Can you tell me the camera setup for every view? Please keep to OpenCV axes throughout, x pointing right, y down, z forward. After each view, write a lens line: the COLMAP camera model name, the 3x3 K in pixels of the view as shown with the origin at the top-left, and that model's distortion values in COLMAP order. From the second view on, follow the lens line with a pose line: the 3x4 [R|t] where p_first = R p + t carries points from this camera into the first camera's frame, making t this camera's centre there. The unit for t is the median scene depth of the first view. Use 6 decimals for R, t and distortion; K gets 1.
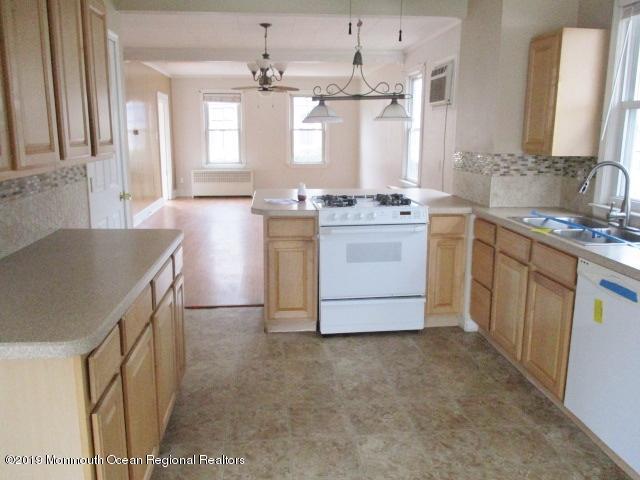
lens RADIAL K [[528.5, 0, 319.6], [0, 528.5, 239.4], [0, 0, 1]] dist [-0.036027, 0.009405]
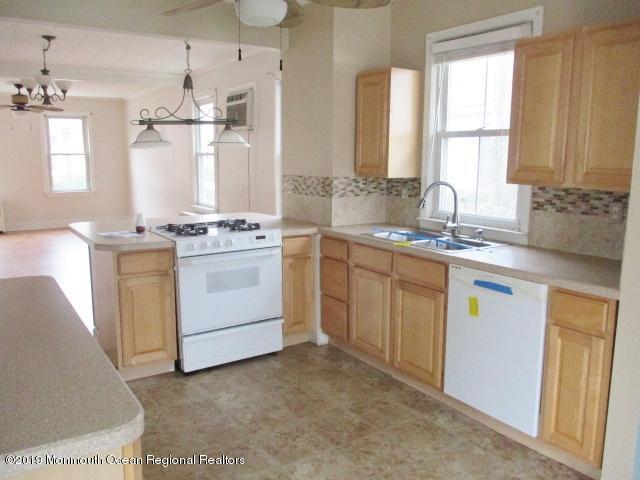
lens RADIAL K [[528.5, 0, 319.6], [0, 528.5, 239.4], [0, 0, 1]] dist [-0.036027, 0.009405]
pose [[0.886386, -0.072364, 0.457256, -0.197987], [0.092008, 0.995541, -0.020804, -0.014517], [-0.453712, 0.060511, 0.889092, 0.050759]]
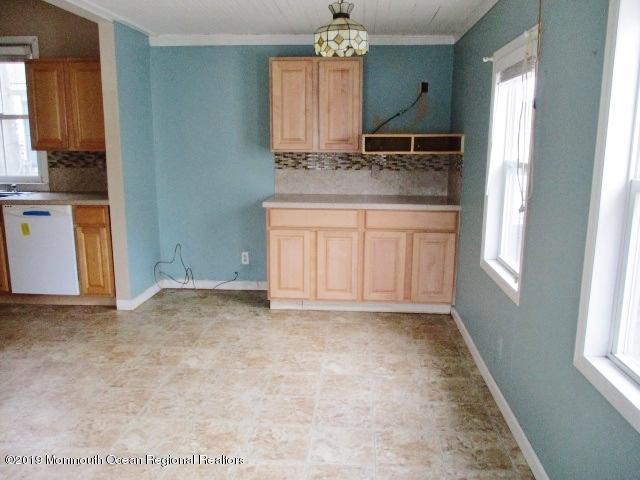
lens RADIAL K [[528.5, 0, 319.6], [0, 528.5, 239.4], [0, 0, 1]] dist [-0.036027, 0.009405]
pose [[0.175249, -0.191705, 0.965680, -0.686008], [0.195750, 0.968061, 0.156653, 0.053243], [-0.964868, 0.161578, 0.207178, -0.249889]]
